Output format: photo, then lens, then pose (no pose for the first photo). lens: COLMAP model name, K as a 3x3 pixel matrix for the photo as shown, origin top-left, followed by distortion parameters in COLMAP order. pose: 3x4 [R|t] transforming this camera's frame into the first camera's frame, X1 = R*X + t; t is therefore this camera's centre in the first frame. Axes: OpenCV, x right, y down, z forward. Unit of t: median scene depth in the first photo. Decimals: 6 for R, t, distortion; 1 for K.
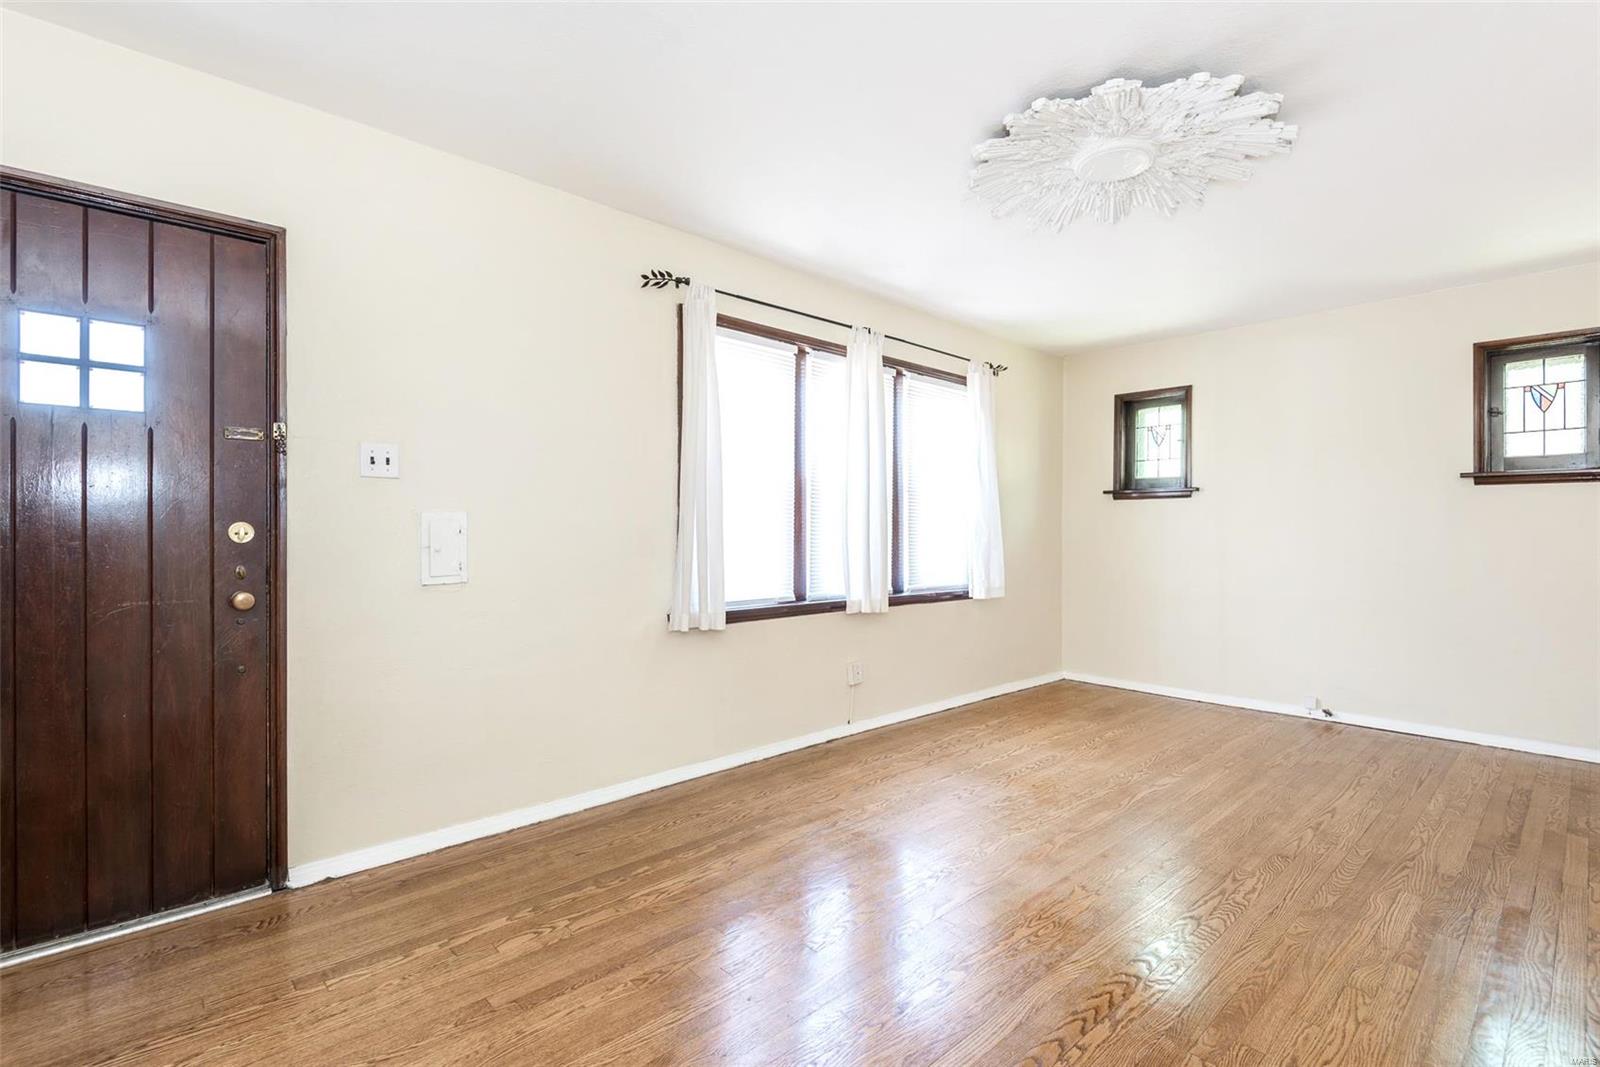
lens RADIAL K [[740.0, 0, 788.5], [0, 740.0, 535.3], [0, 0, 1]] dist [0.022819, -0.006629]
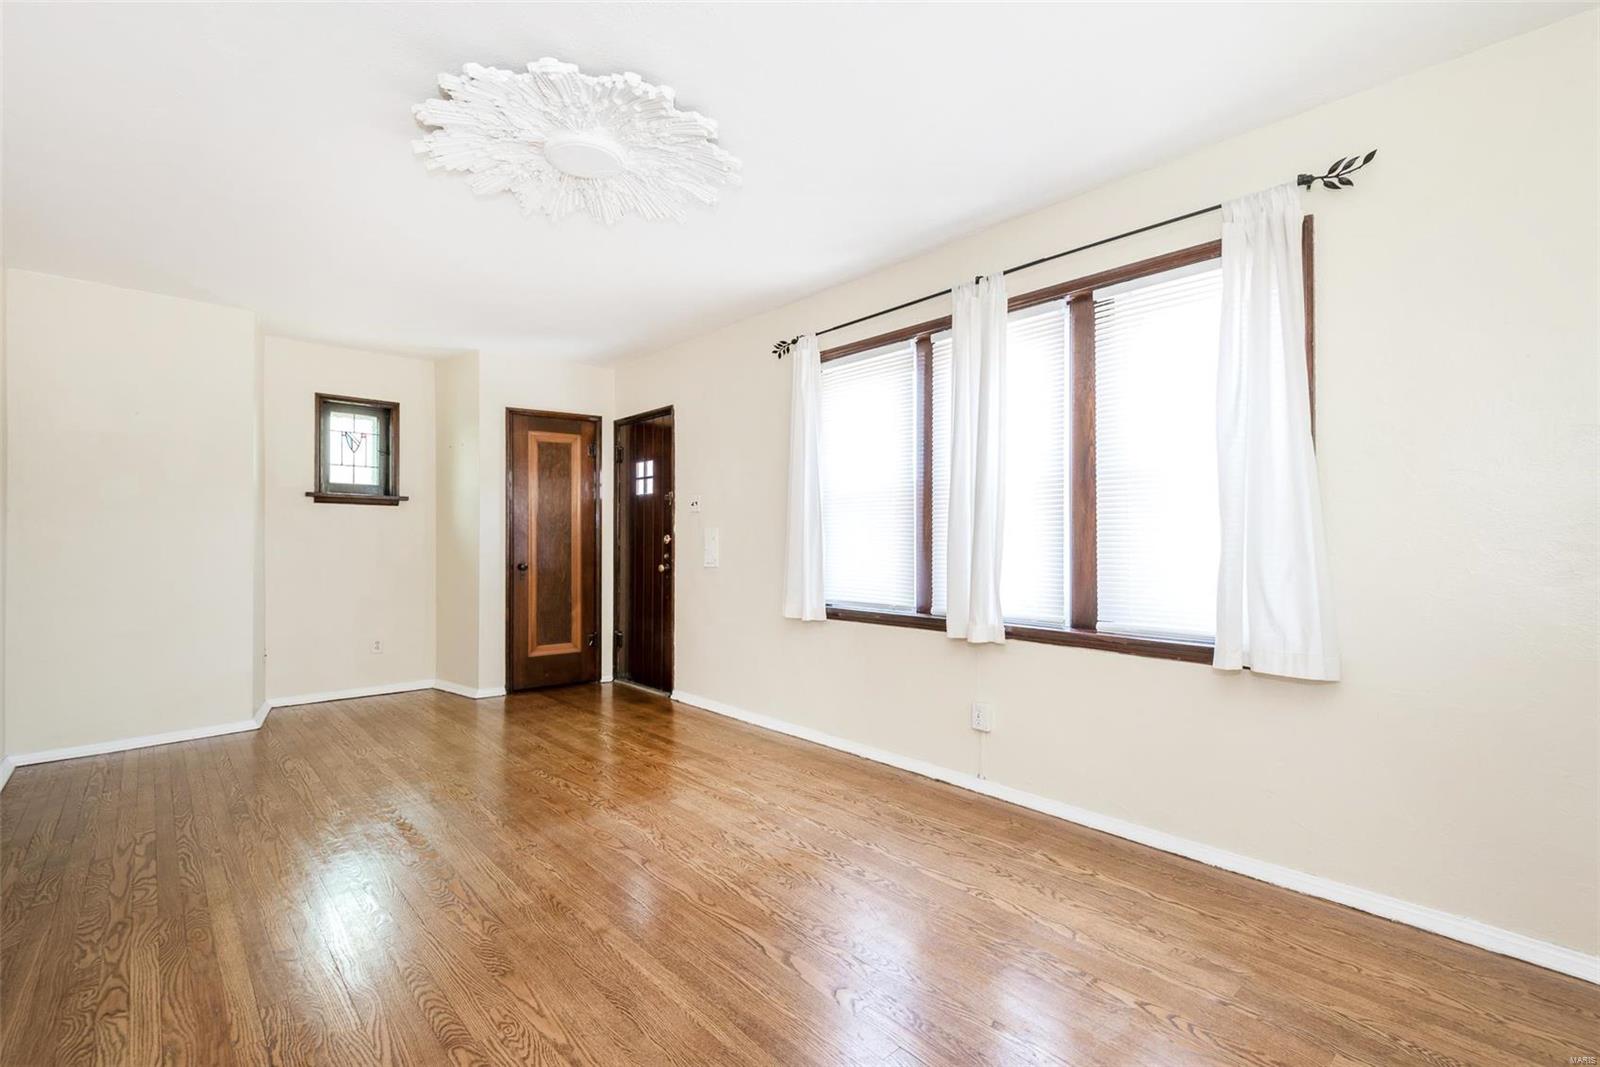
lens RADIAL K [[740.0, 0, 812.7], [0, 740.0, 532.6], [0, 0, 1]] dist [0.022819, -0.006629]
pose [[-0.014849, -0.012987, -0.999805, 1.004724], [-0.004407, 0.999907, -0.012923, 0.001753], [0.999880, 0.004215, -0.014905, 0.941425]]
